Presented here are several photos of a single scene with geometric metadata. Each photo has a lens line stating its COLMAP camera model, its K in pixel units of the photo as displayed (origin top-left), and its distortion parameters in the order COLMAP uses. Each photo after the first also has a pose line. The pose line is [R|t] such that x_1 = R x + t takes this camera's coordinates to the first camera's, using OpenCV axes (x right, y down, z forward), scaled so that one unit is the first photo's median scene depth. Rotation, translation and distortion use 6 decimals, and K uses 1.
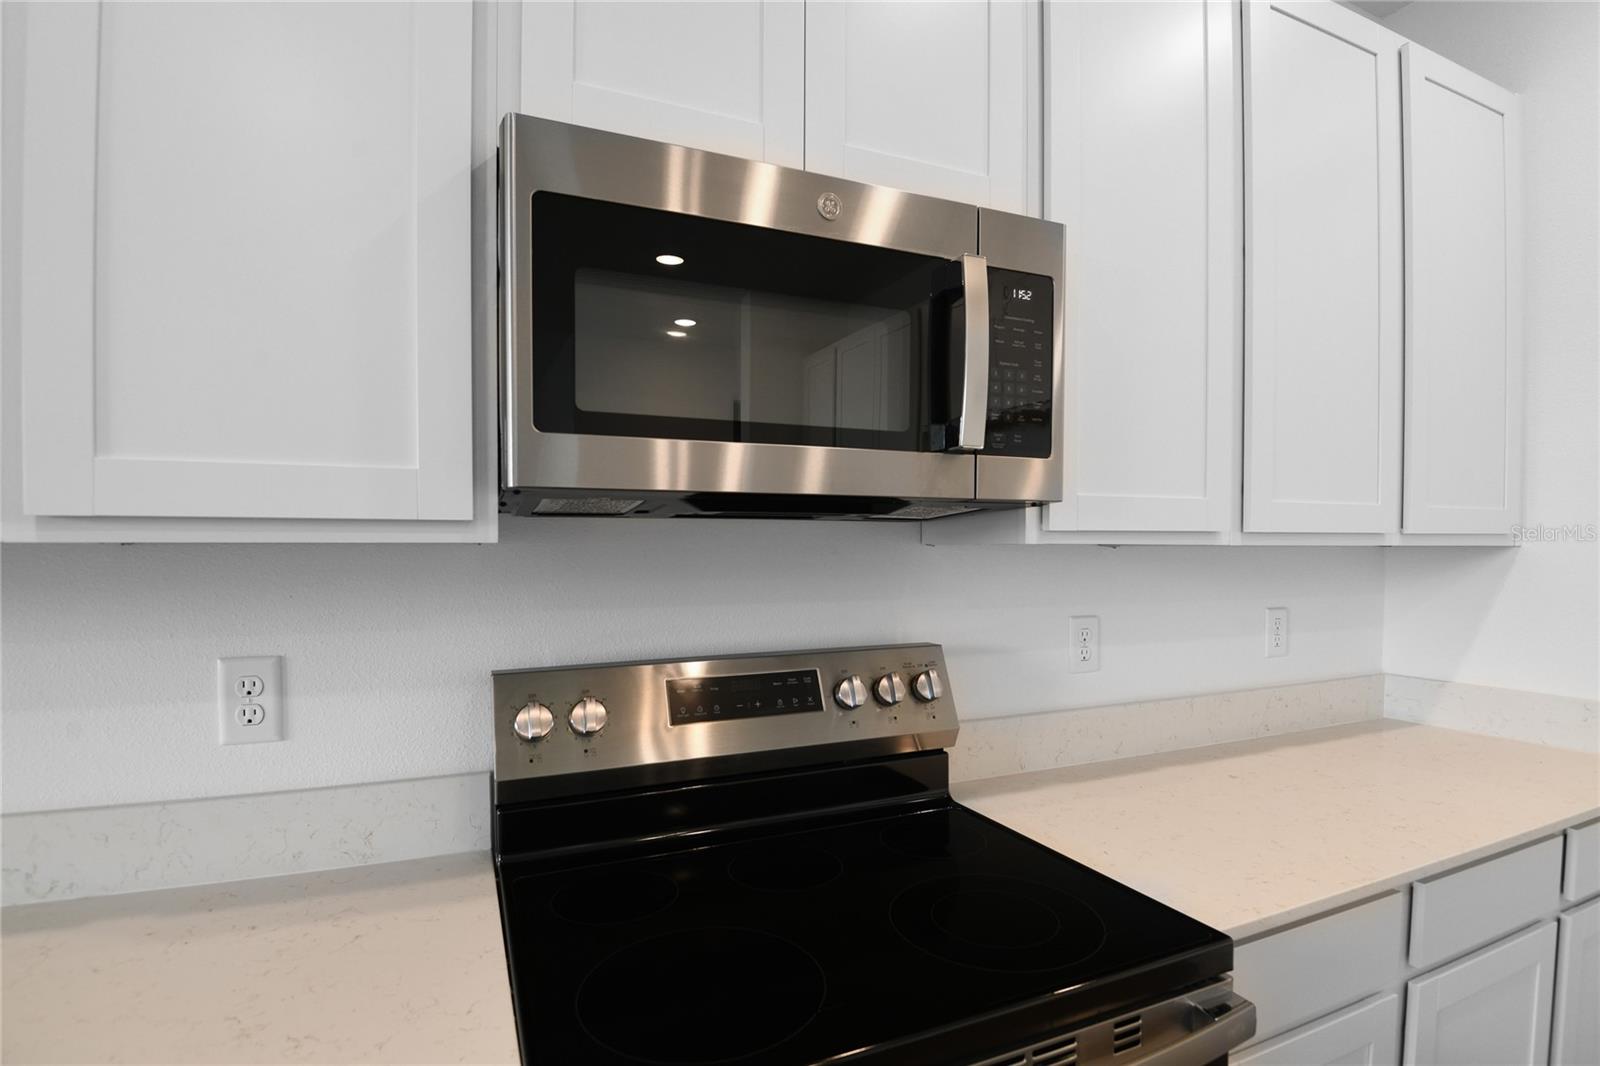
lens RADIAL K [[780.6, 0, 803.9], [0, 780.6, 541.9], [0, 0, 1]] dist [-0.017488, -0.001121]
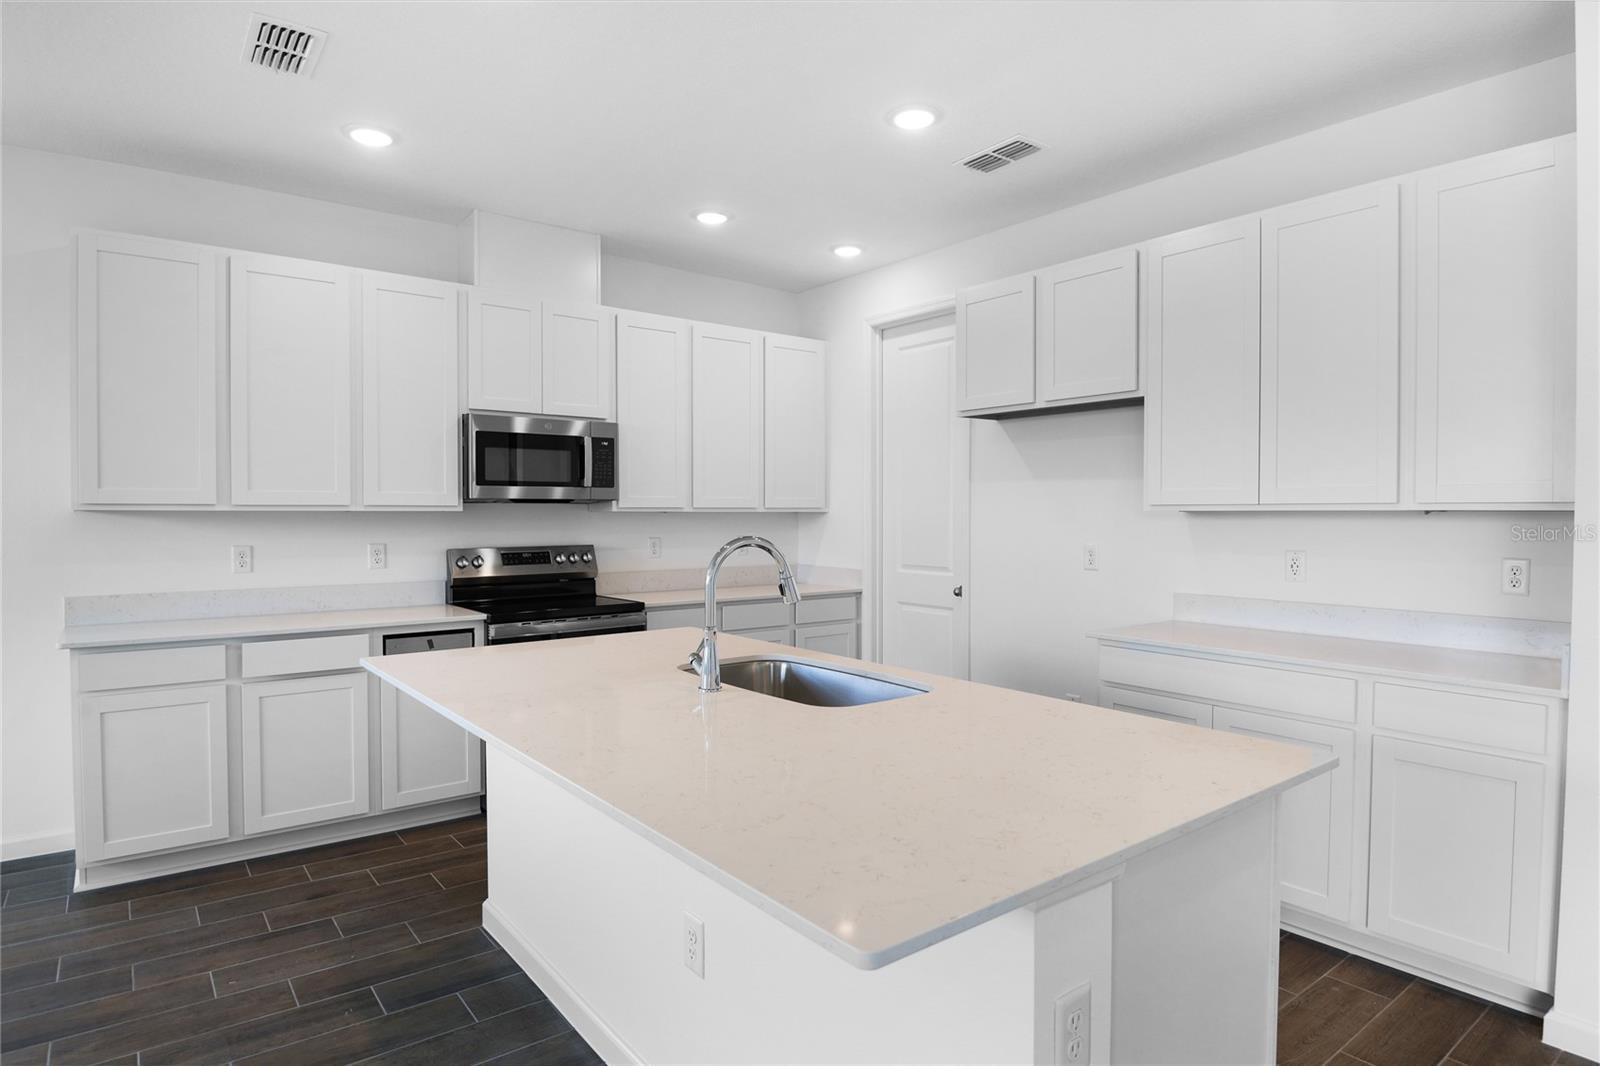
lens RADIAL K [[892.8, 0, 797.8], [0, 892.8, 519.7], [0, 0, 1]] dist [-0.004834, 0.001390]
pose [[0.971300, -0.000233, 0.237857, 0.152720], [-0.003171, 0.999898, 0.013927, -0.018394], [-0.237836, -0.014281, 0.971200, -3.112921]]
